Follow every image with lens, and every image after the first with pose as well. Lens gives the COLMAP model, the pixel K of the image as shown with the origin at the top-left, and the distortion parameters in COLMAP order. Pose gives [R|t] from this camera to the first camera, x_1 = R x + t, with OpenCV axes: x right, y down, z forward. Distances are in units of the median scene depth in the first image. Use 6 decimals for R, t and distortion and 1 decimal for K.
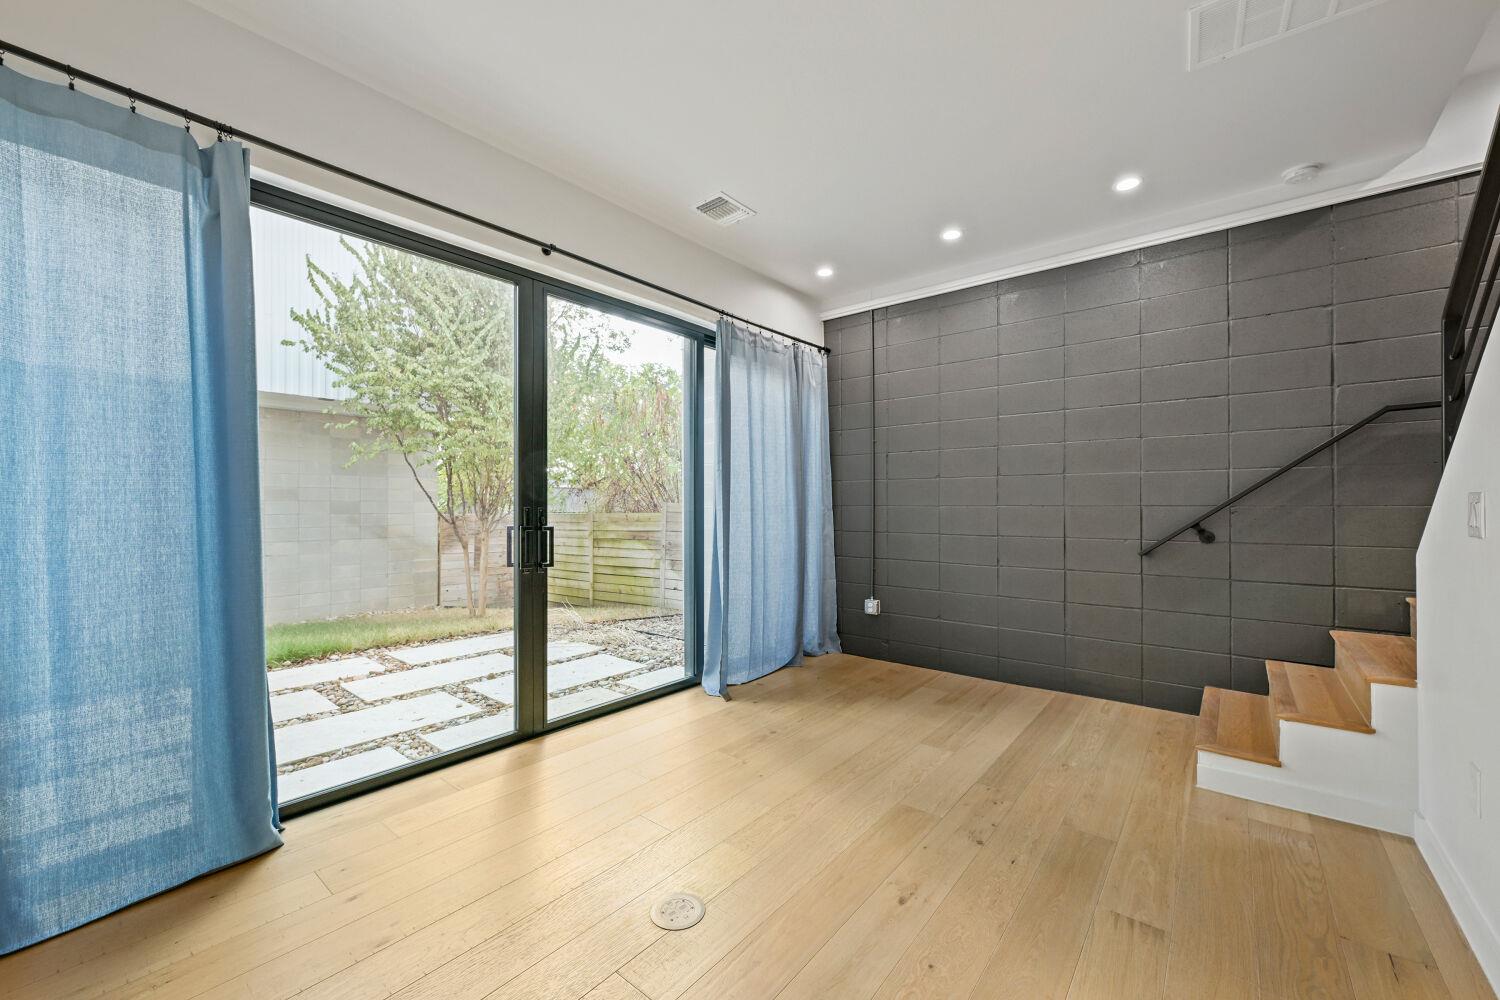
lens RADIAL K [[598.1, 0, 753.7], [0, 598.1, 507.7], [0, 0, 1]] dist [-0.001649, -0.000091]
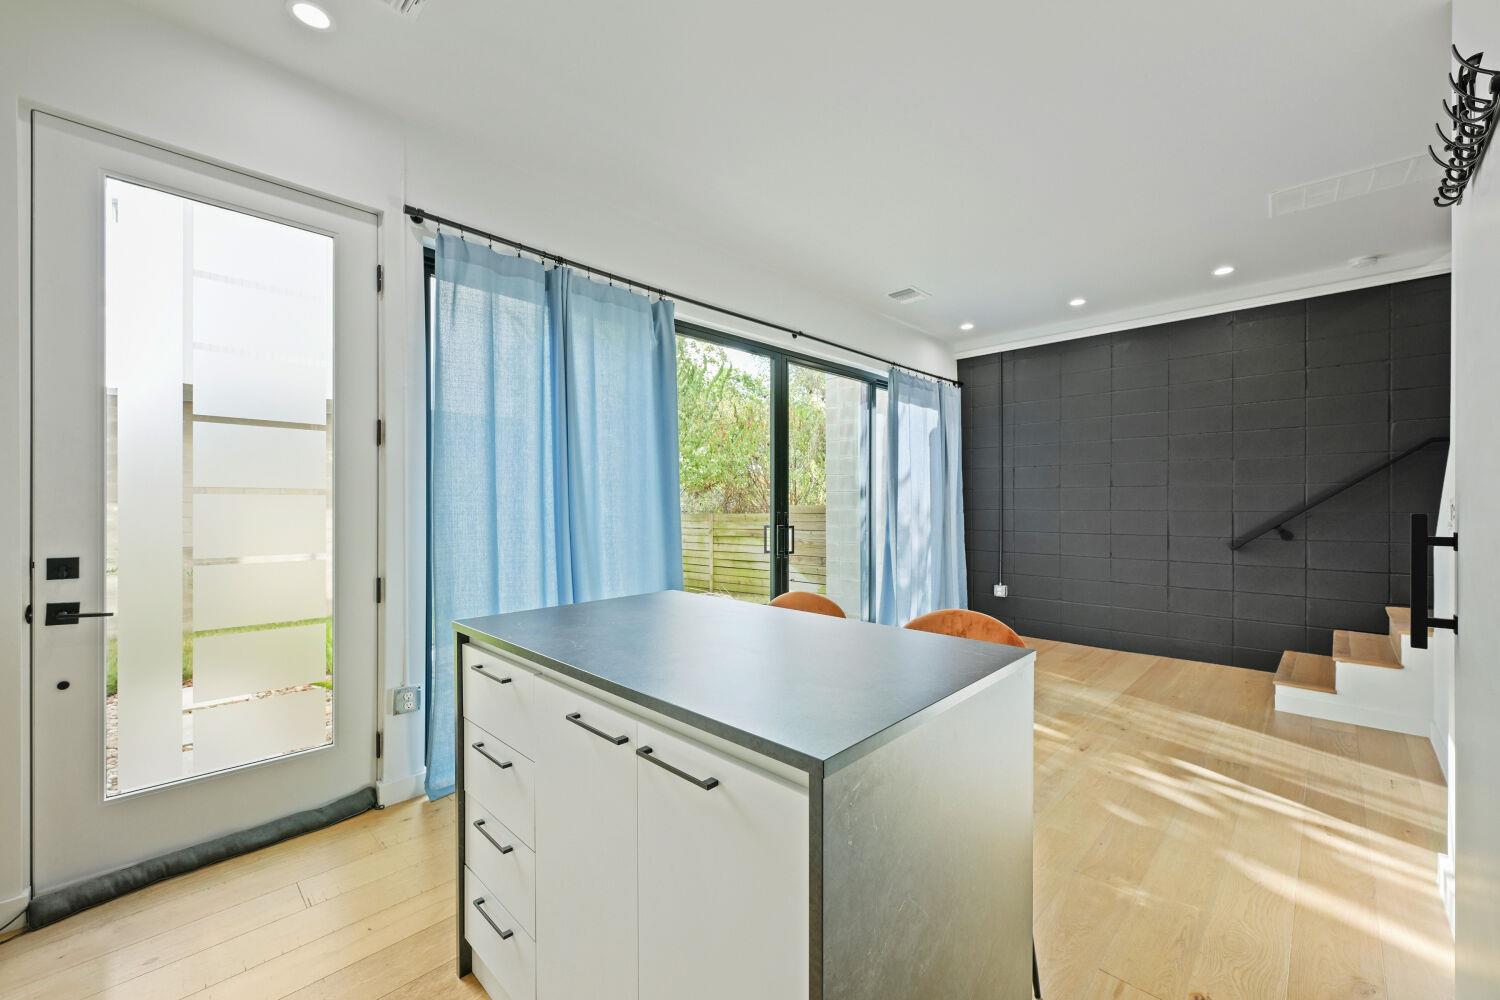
lens RADIAL K [[598.2, 0, 755.7], [0, 598.2, 509.6], [0, 0, 1]] dist [-0.001086, -0.000015]
pose [[0.995697, 0.001696, -0.092654, -0.265973], [-0.001231, 0.999986, 0.005075, -0.012562], [0.092662, -0.004939, 0.995685, -0.393263]]
